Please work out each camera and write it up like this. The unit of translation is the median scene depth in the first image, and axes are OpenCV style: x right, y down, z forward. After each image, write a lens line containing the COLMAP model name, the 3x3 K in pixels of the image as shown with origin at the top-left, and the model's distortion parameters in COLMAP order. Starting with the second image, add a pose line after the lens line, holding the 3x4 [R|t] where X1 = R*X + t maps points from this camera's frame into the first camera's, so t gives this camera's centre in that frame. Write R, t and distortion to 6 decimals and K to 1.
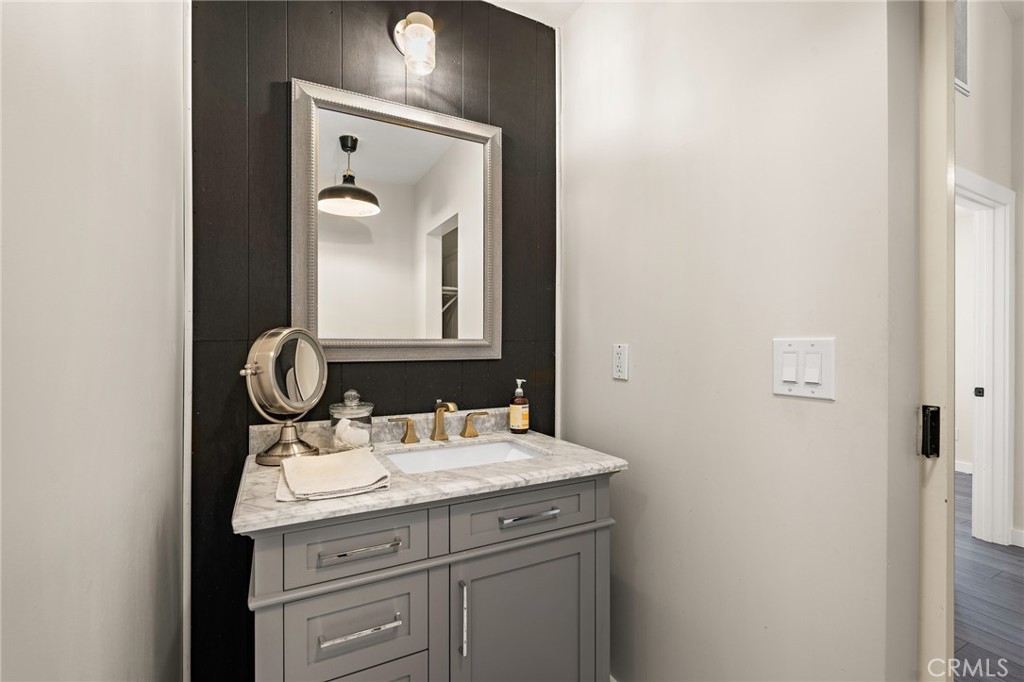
lens RADIAL K [[452.8, 0, 516.4], [0, 452.8, 344.7], [0, 0, 1]] dist [-0.003009, 0.000039]
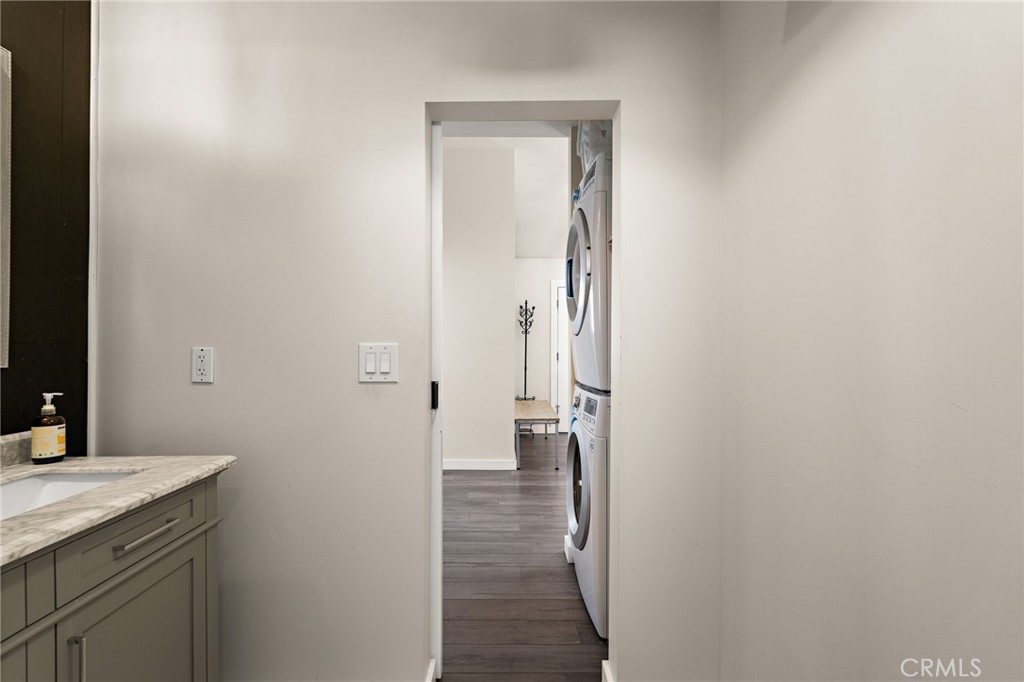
lens RADIAL K [[452.8, 0, 509.9], [0, 452.8, 345.9], [0, 0, 1]] dist [-0.003009, 0.000039]
pose [[0.448155, 0.001906, 0.893954, -0.474690], [0.000821, 0.999996, -0.002544, -0.001580], [-0.893956, 0.001874, 0.448151, -0.068734]]
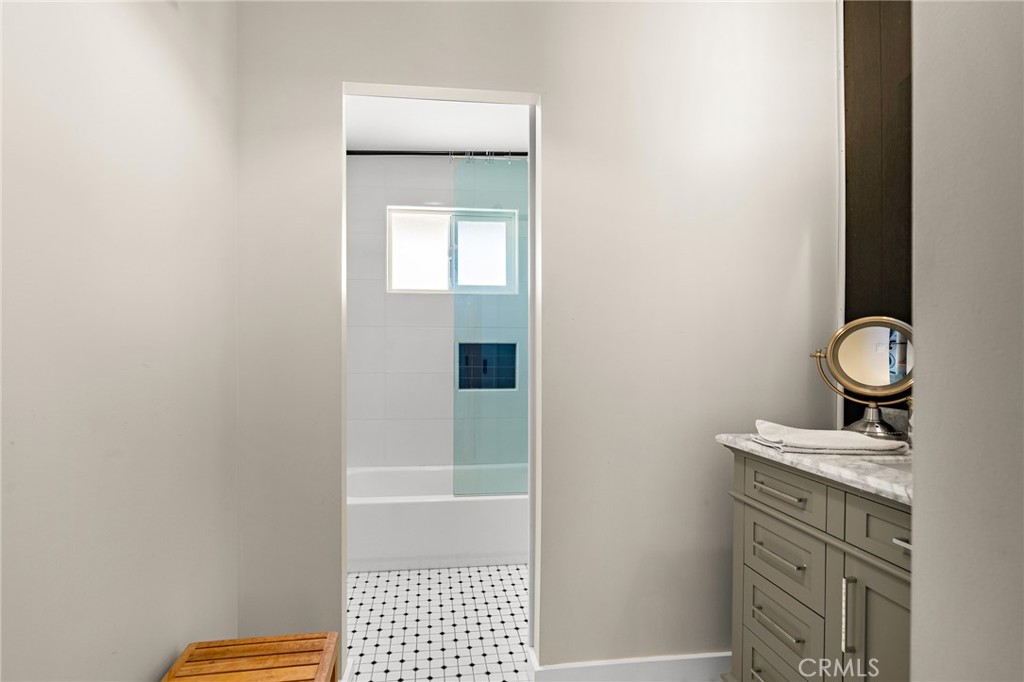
lens RADIAL K [[452.8, 0, 512.7], [0, 452.8, 346.5], [0, 0, 1]] dist [-0.003009, 0.000039]
pose [[-0.308246, -0.003186, -0.951301, 0.946126], [0.005798, 0.999970, -0.005228, 0.043461], [0.951289, -0.007127, -0.308219, 0.595212]]
